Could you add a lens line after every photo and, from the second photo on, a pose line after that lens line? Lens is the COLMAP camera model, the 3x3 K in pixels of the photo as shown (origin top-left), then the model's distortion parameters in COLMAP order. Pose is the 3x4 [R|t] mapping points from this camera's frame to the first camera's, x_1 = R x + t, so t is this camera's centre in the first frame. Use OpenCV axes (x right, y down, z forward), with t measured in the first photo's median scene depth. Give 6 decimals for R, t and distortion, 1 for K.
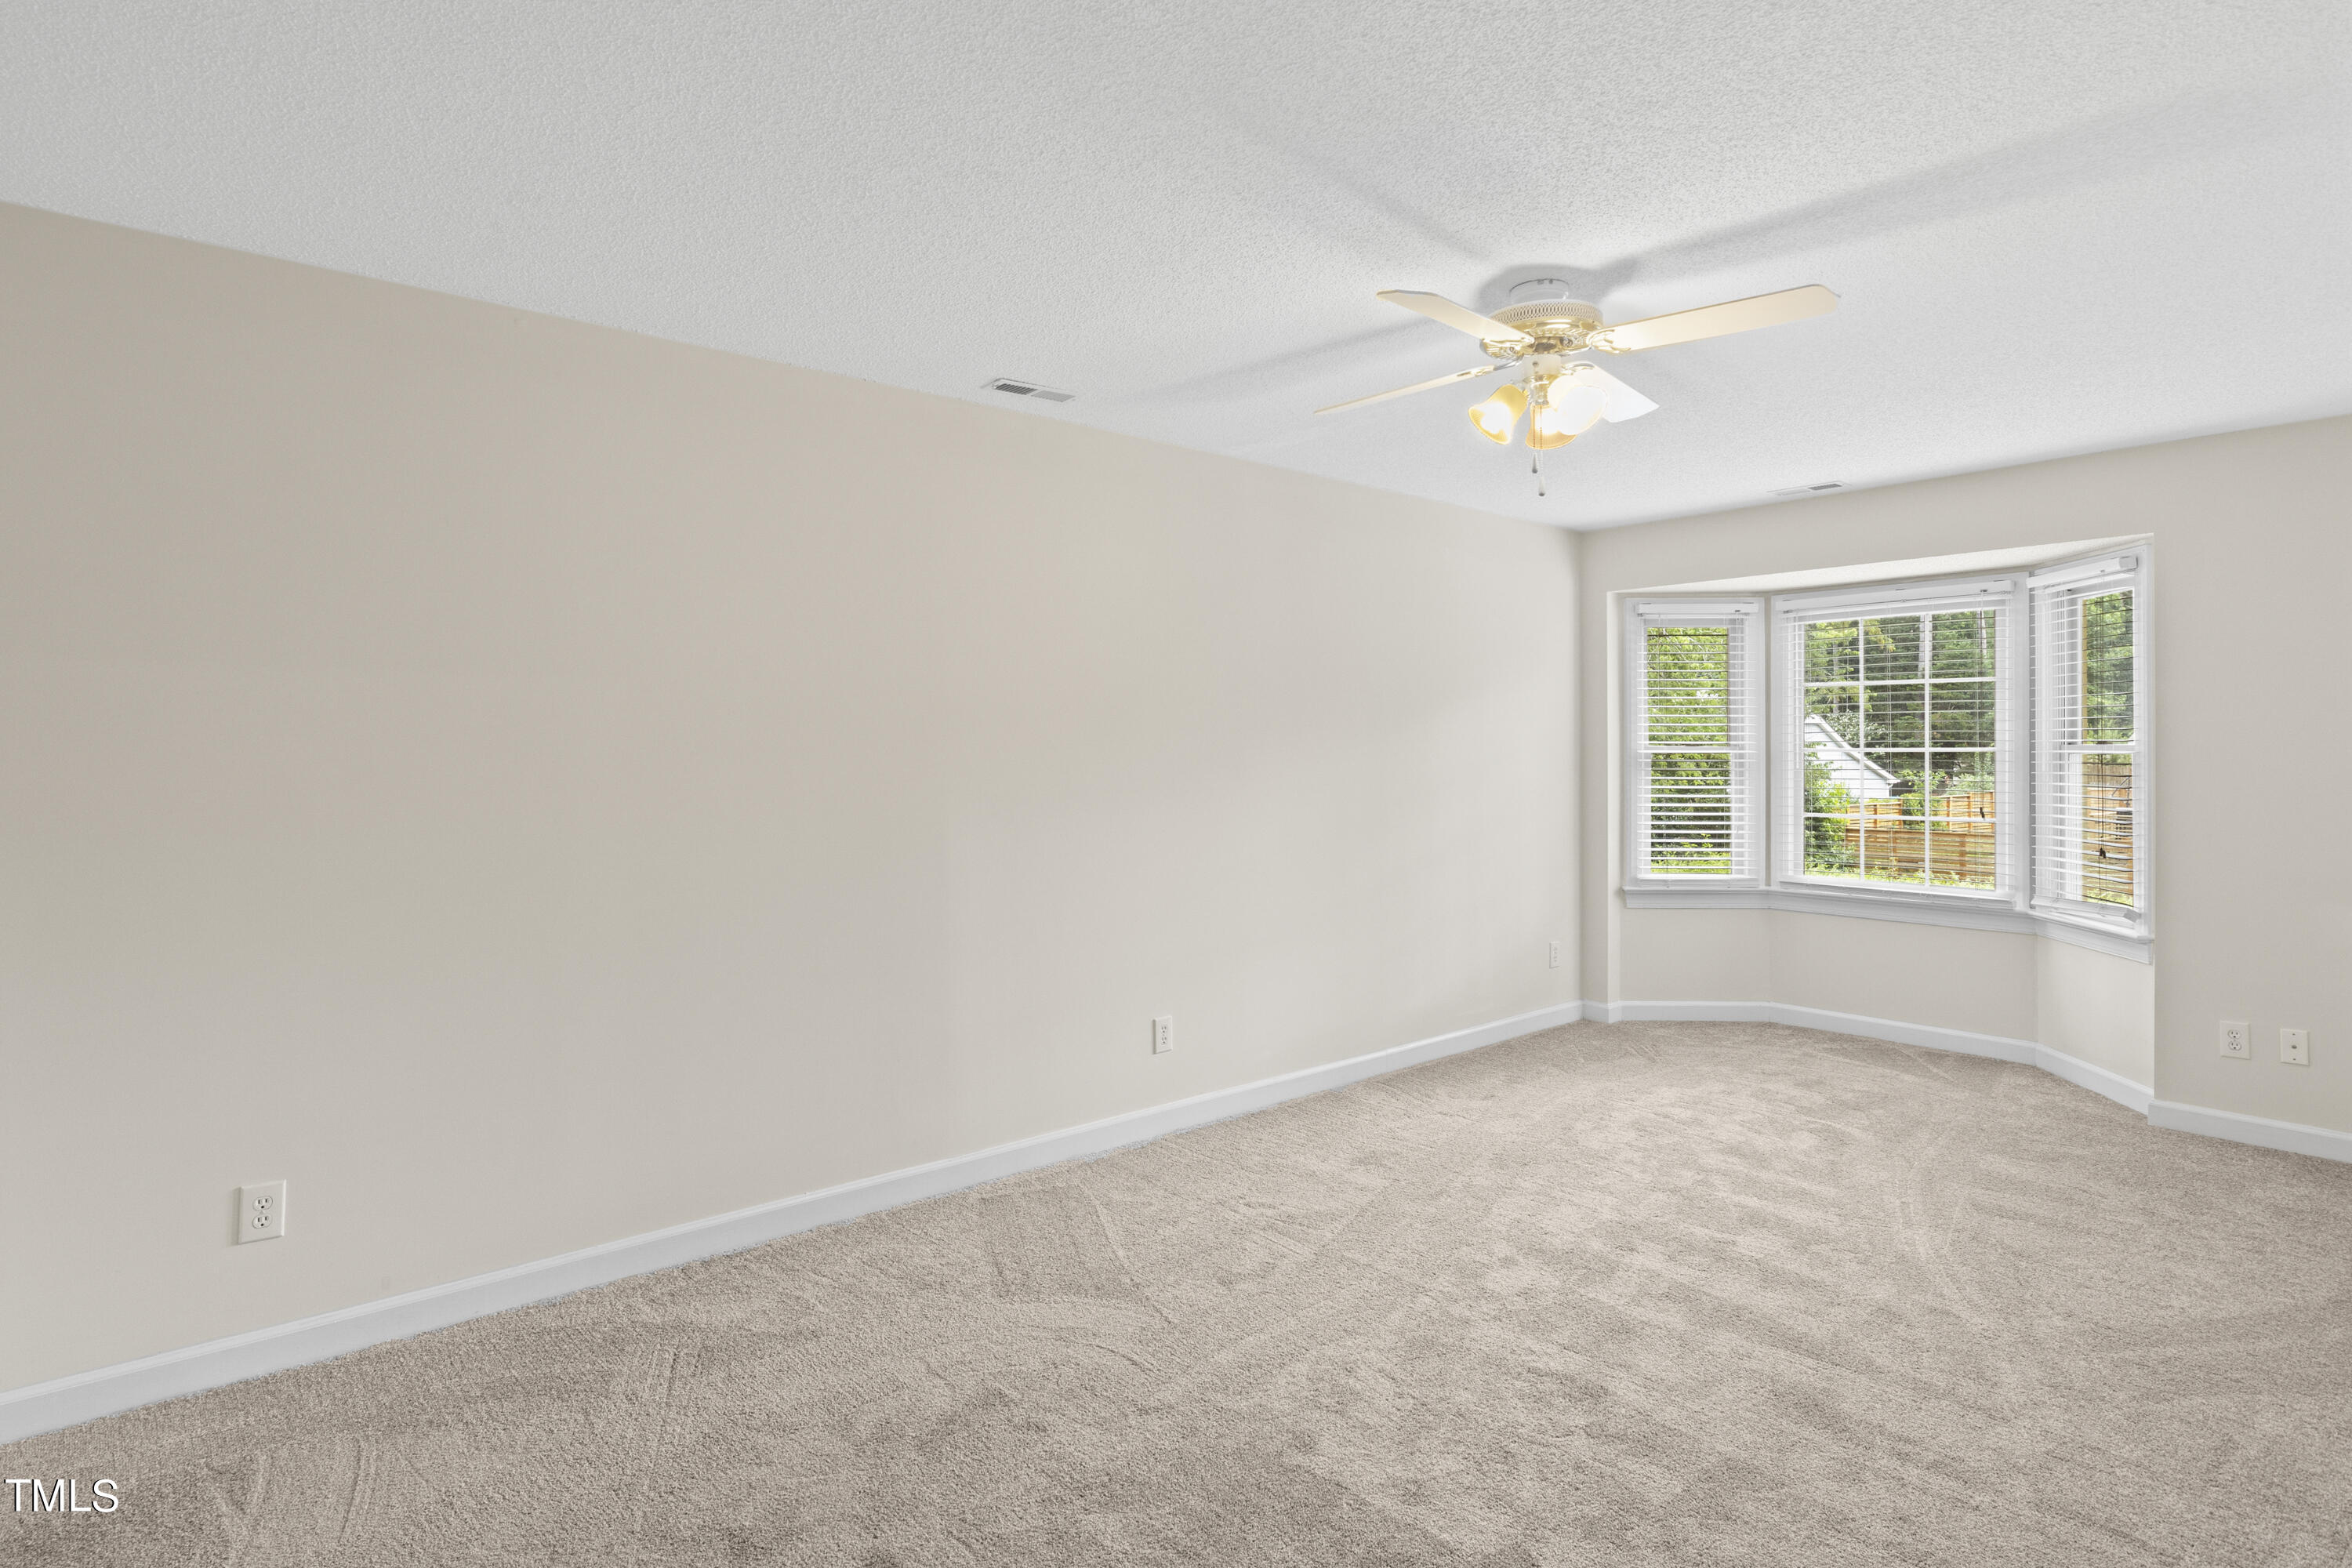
lens RADIAL K [[1207.1, 0, 1188.1], [0, 1207.1, 784.0], [0, 0, 1]] dist [-0.005069, 0.000401]
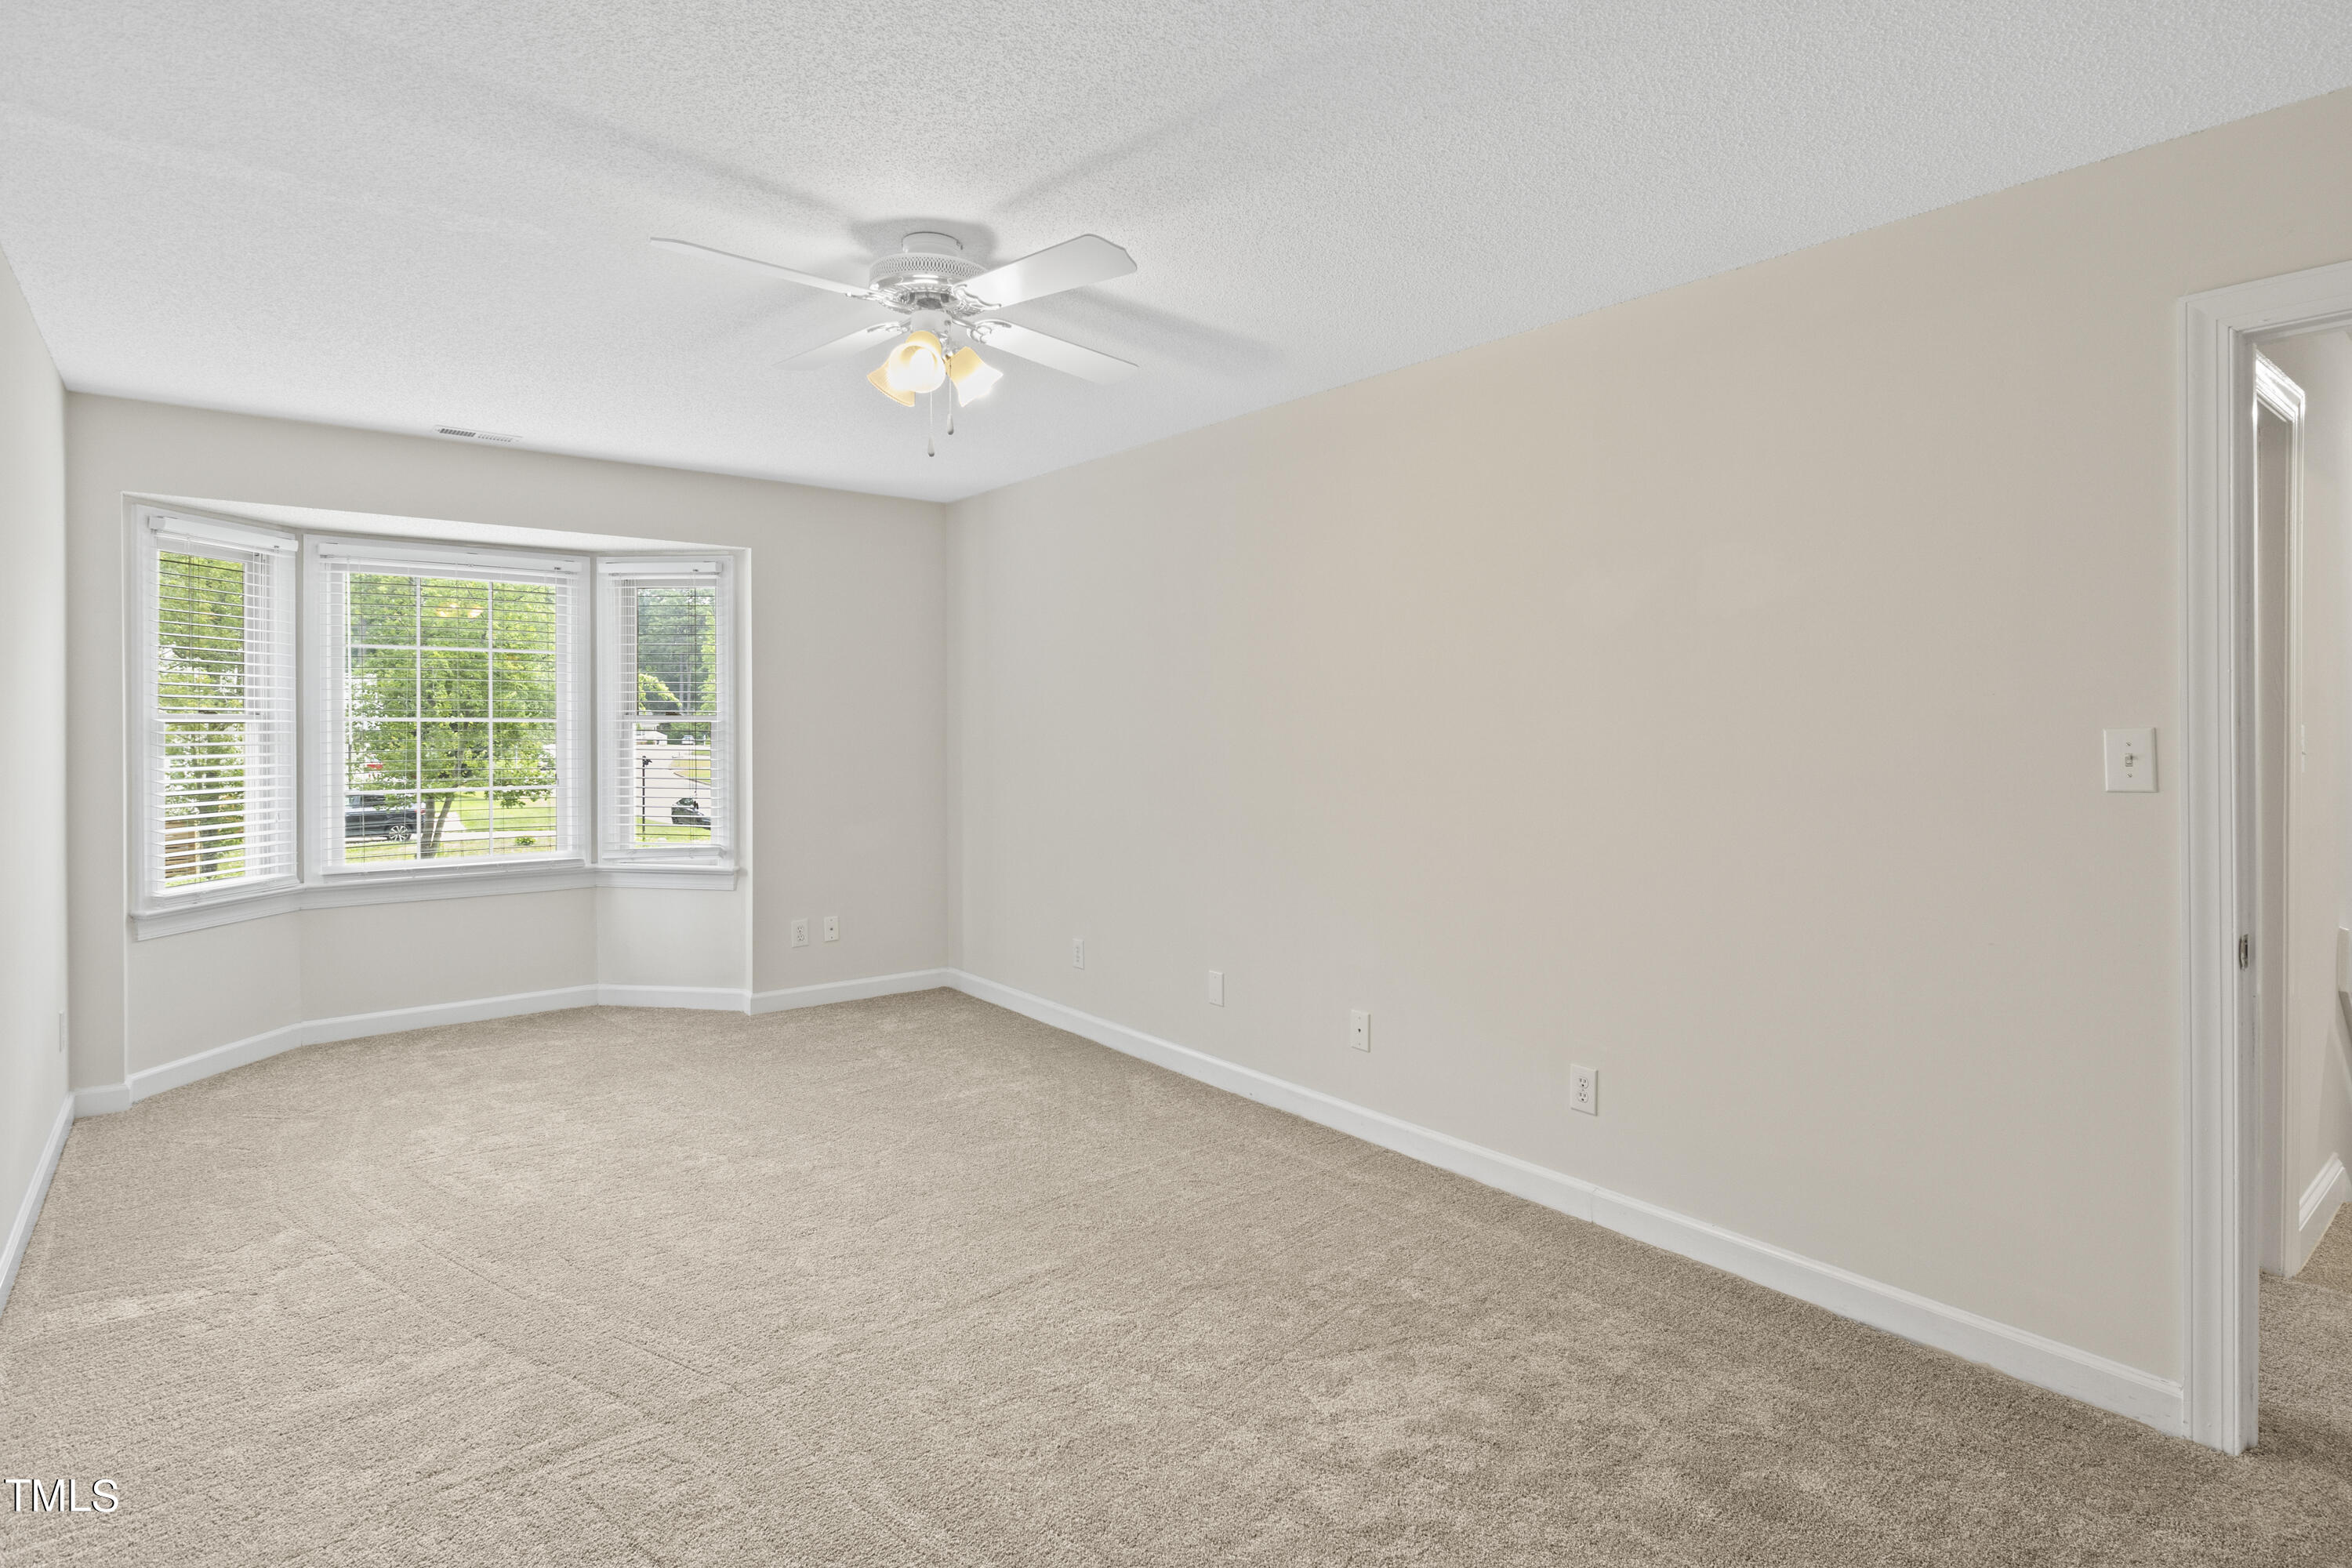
lens RADIAL K [[1199.9, 0, 1176.0], [0, 1199.9, 784.0], [0, 0, 1]] dist [-0.014247, -0.000101]
pose [[0.012242, -0.051737, 0.998586, -0.382333], [0.024656, 0.998373, 0.051424, -0.012670], [-0.999621, 0.023991, 0.013497, 0.447363]]
